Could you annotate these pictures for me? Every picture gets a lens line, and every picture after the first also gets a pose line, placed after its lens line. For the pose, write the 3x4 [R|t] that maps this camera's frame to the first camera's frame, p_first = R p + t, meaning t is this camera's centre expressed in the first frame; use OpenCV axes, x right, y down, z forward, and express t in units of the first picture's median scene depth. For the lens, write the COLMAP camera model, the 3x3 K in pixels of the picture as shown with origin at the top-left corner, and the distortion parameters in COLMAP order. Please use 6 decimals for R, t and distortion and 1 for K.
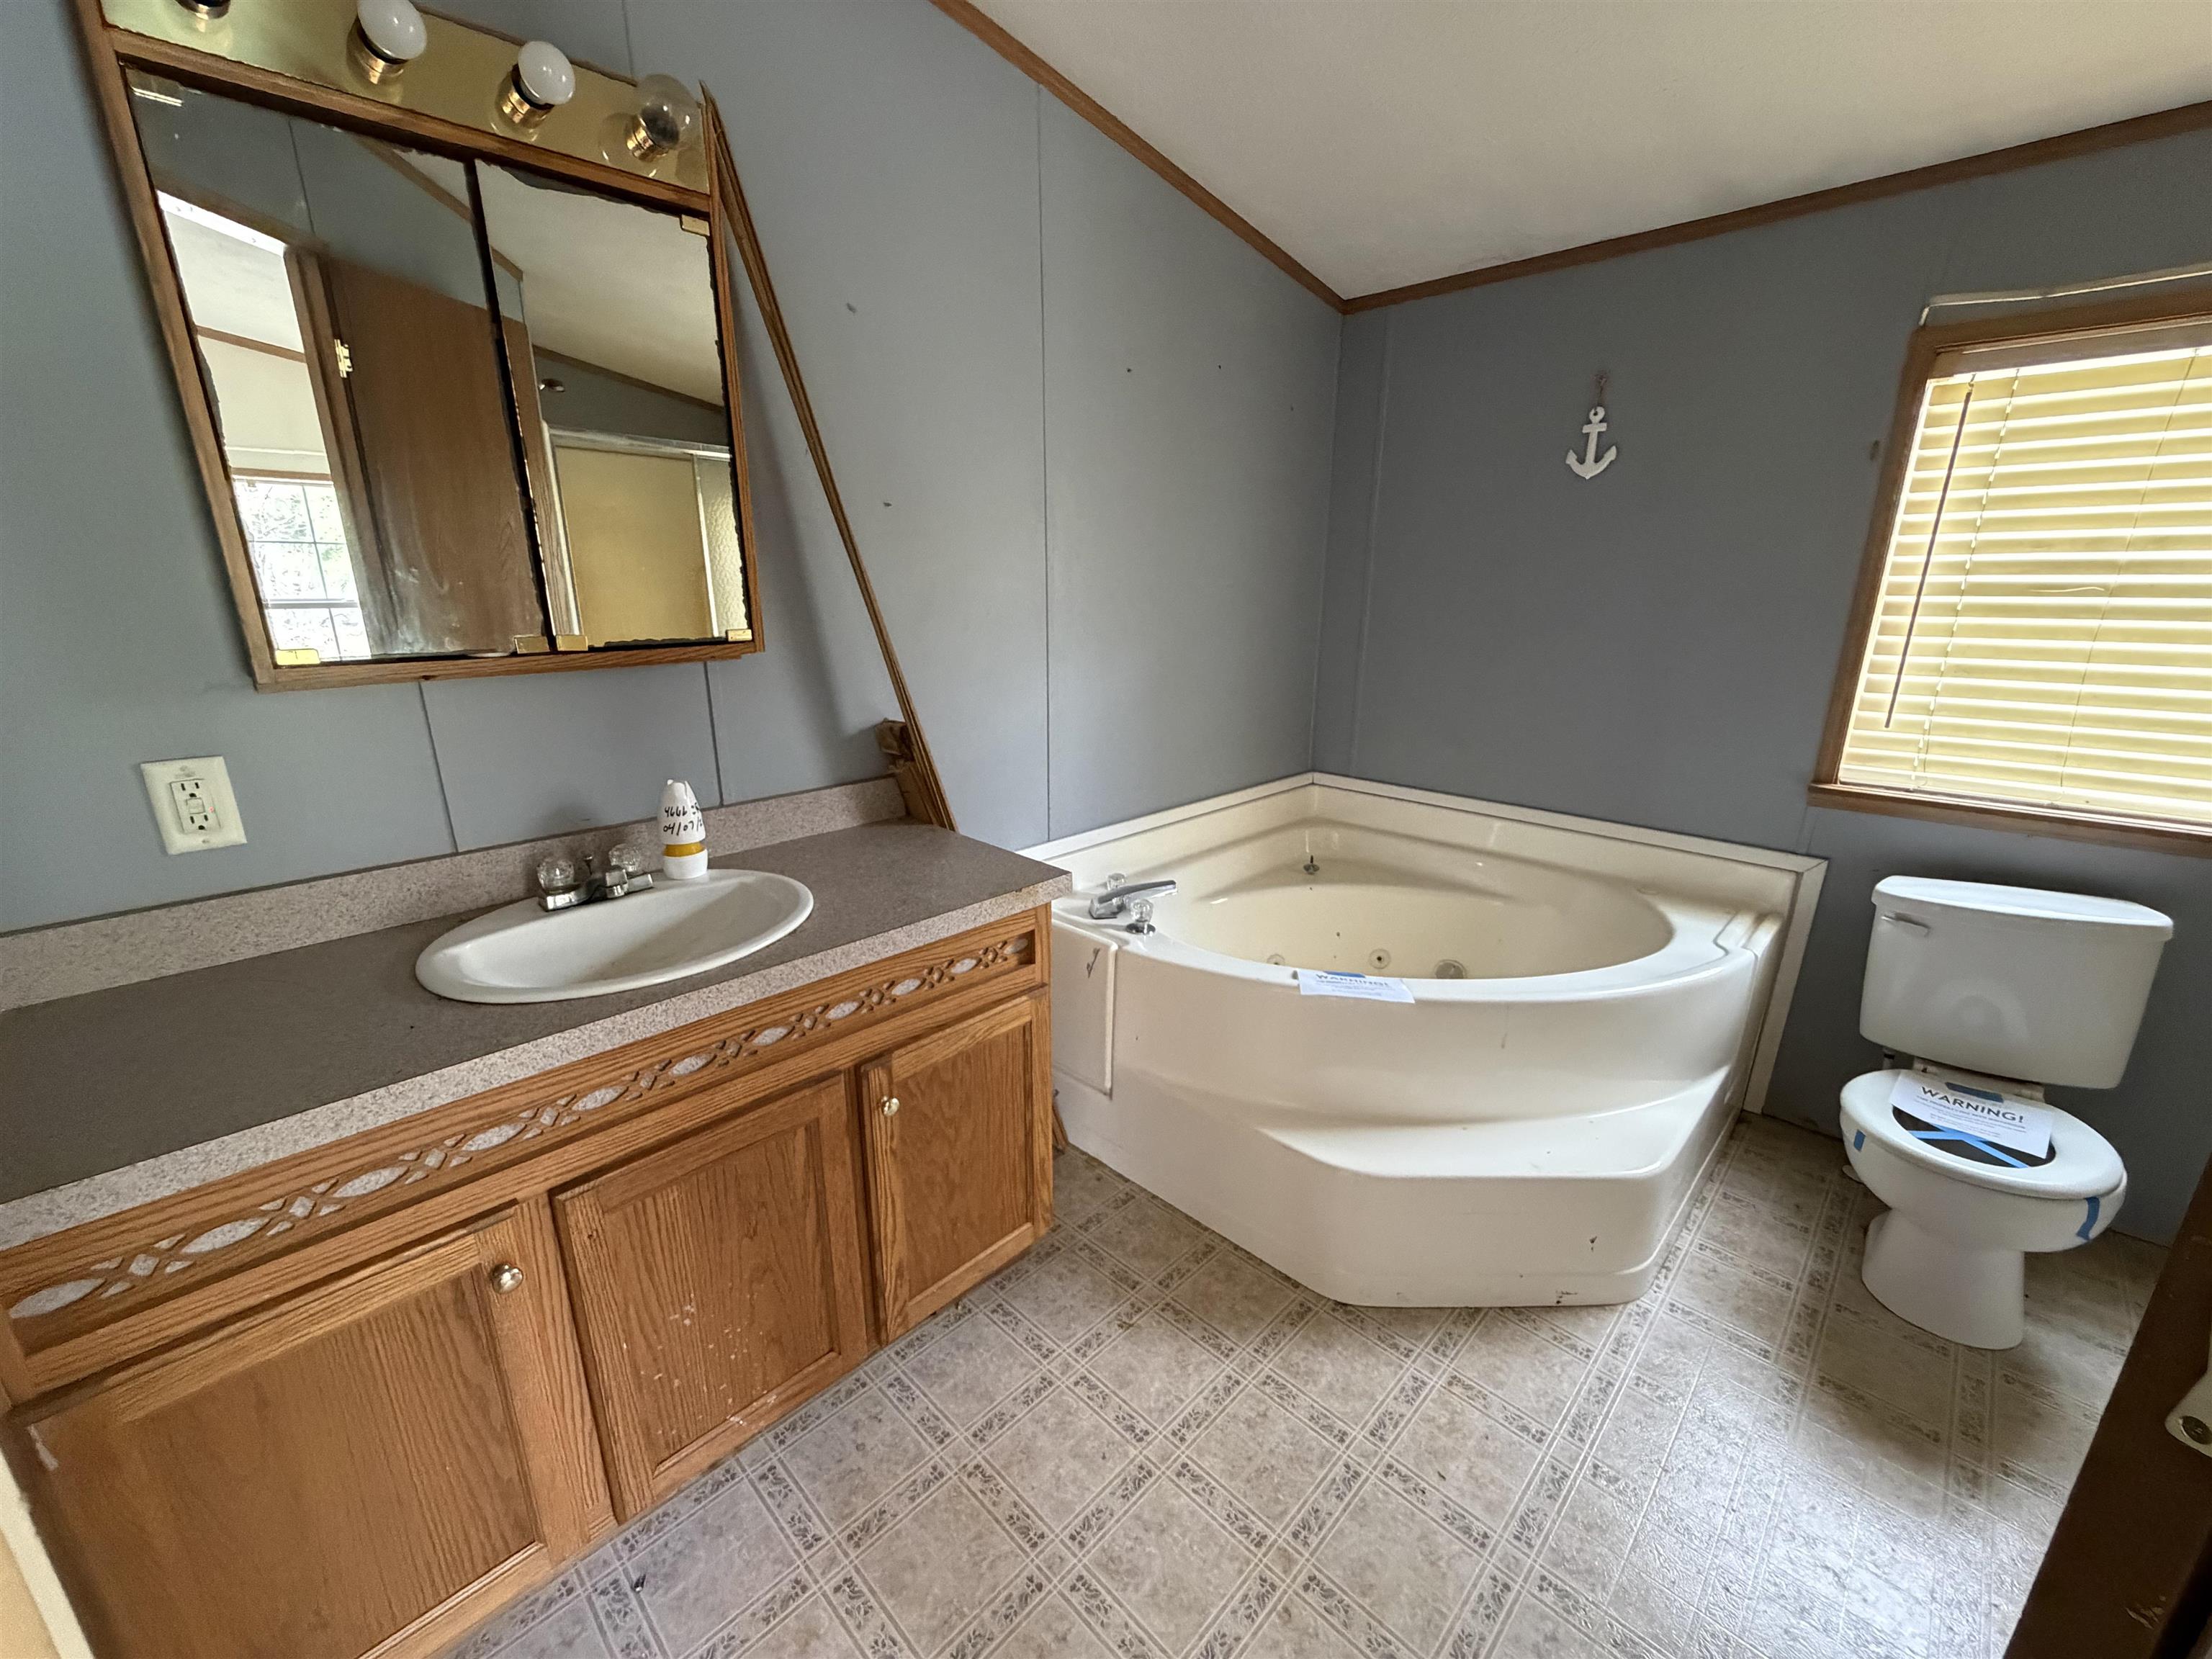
lens RADIAL K [[886.8, 0, 1101.5], [0, 886.8, 828.8], [0, 0, 1]] dist [-0.000972, 0.000401]
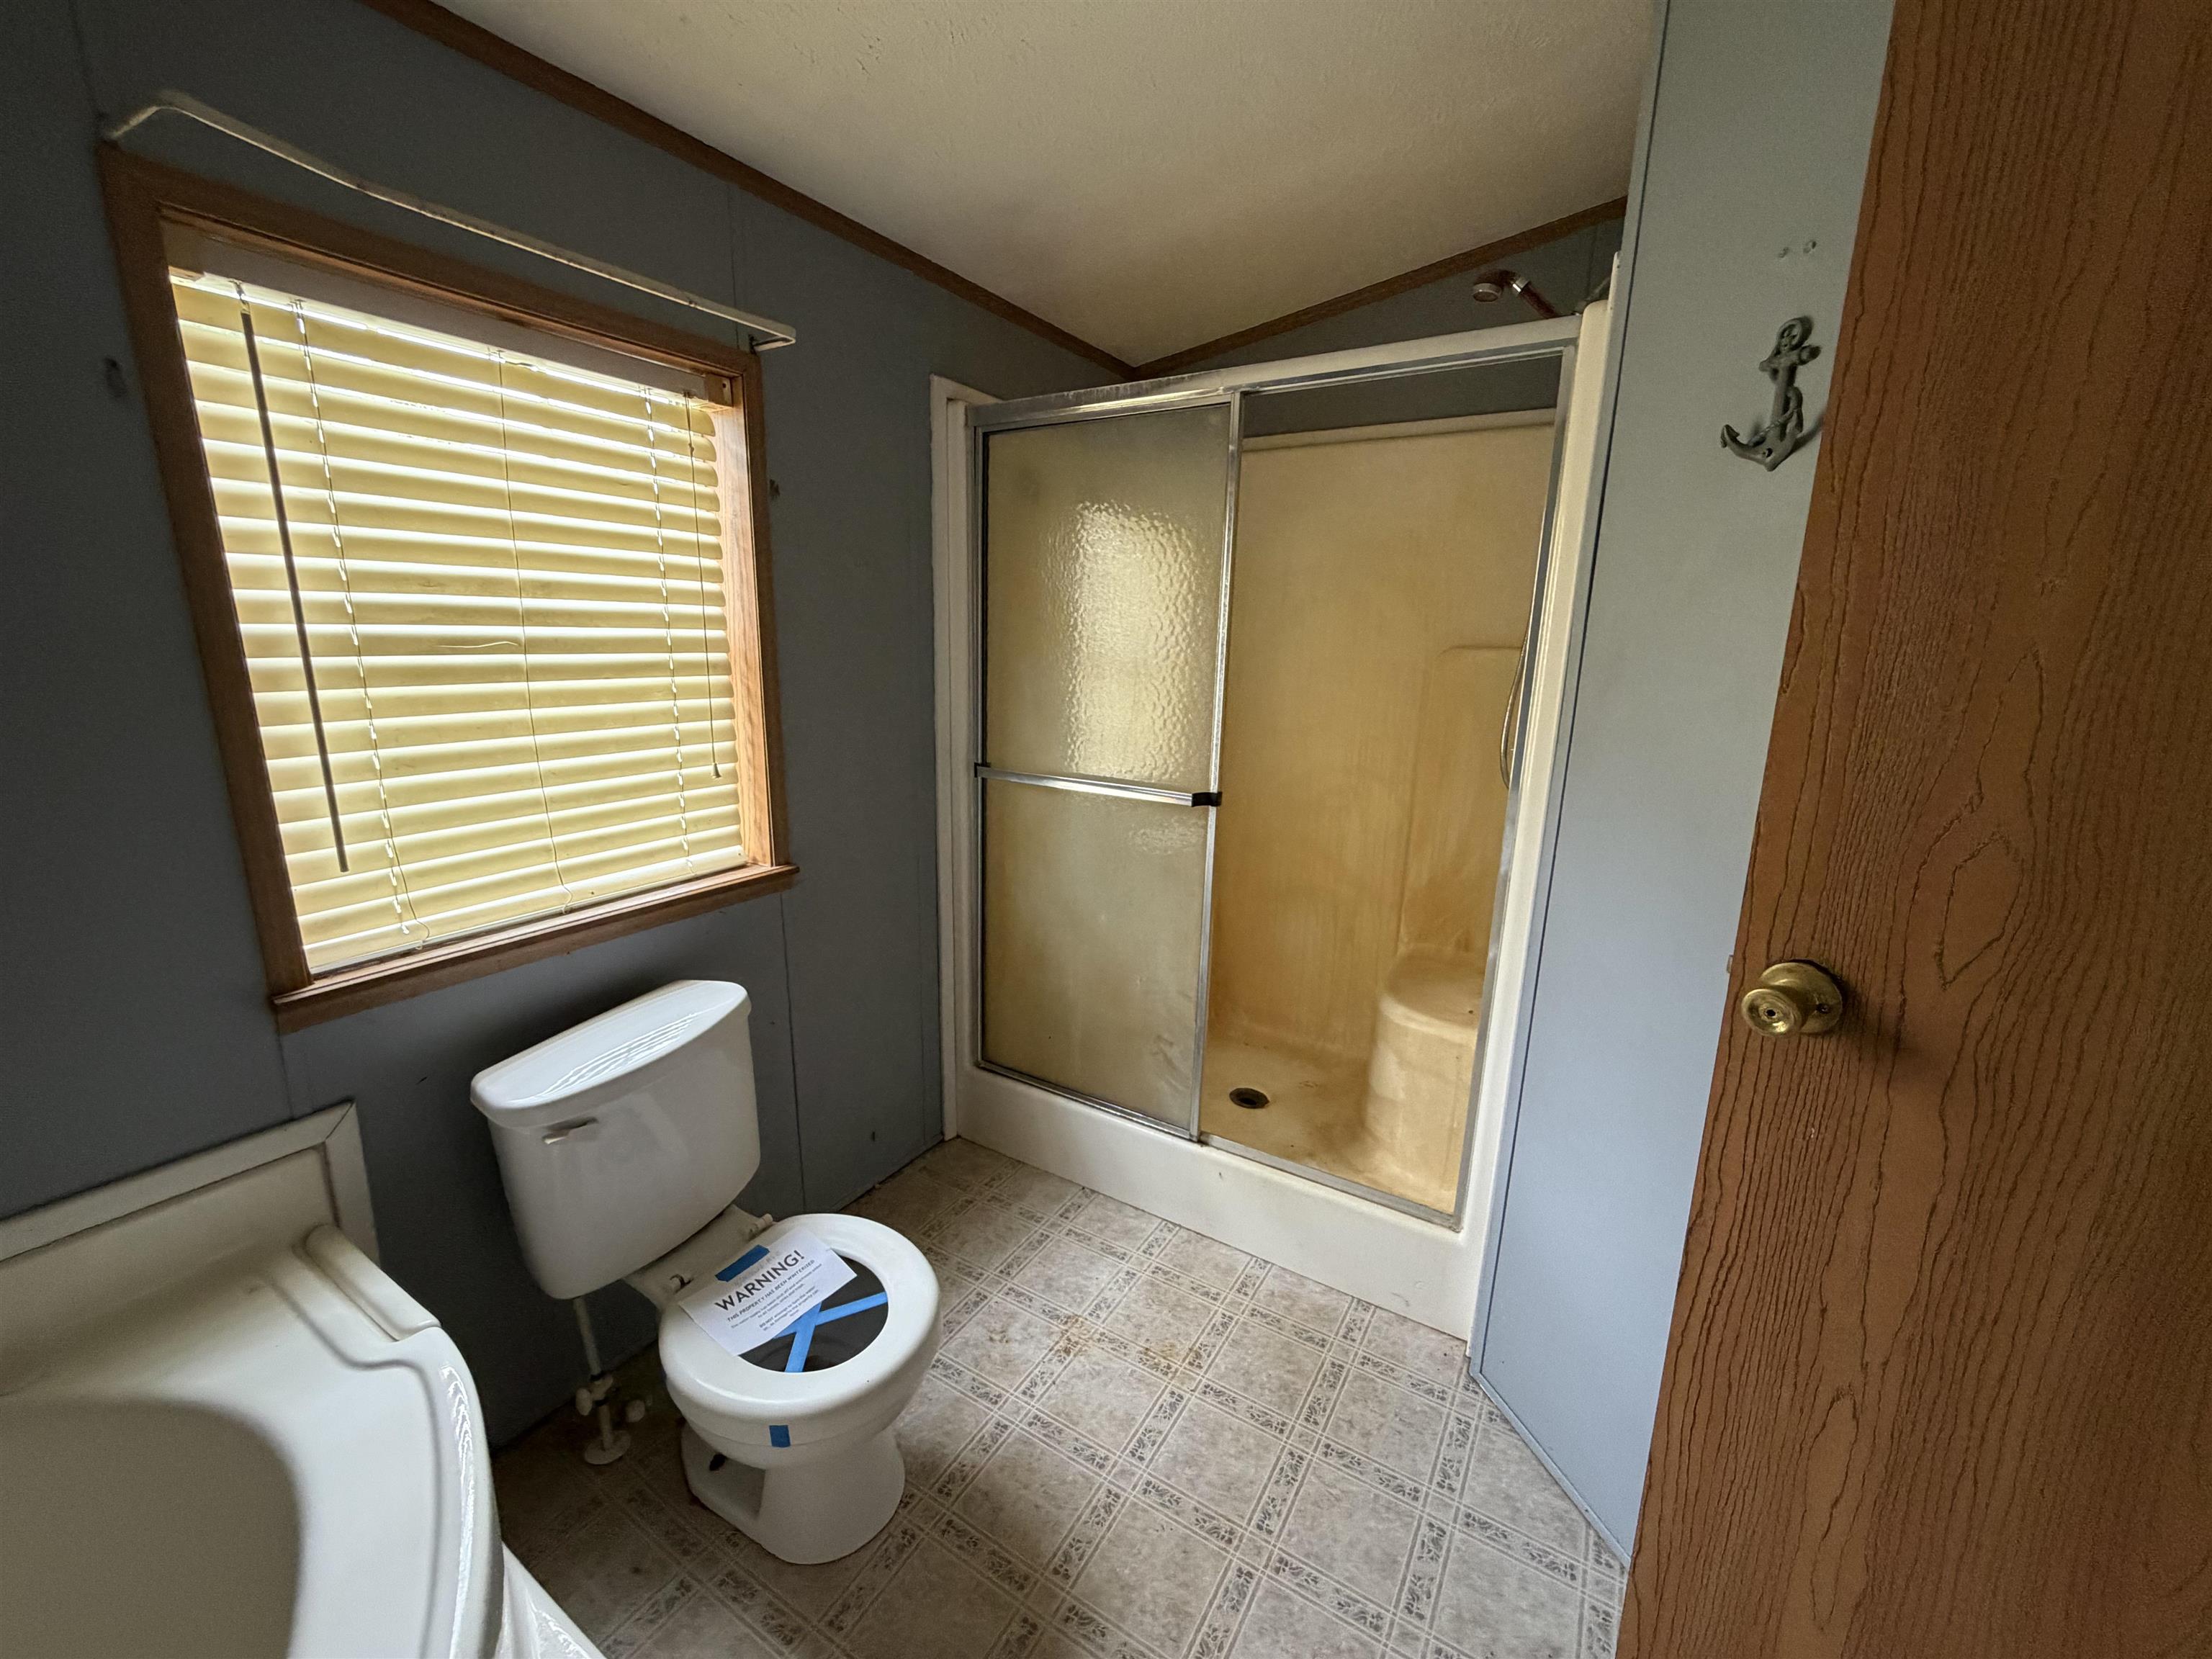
lens RADIAL K [[886.8, 0, 1101.5], [0, 886.8, 828.8], [0, 0, 1]] dist [-0.000972, 0.000401]
pose [[-0.220082, -0.218688, 0.950652, 0.215025], [0.246401, 0.930482, 0.271091, -0.190984], [-0.943849, 0.293903, -0.150897, 0.636143]]
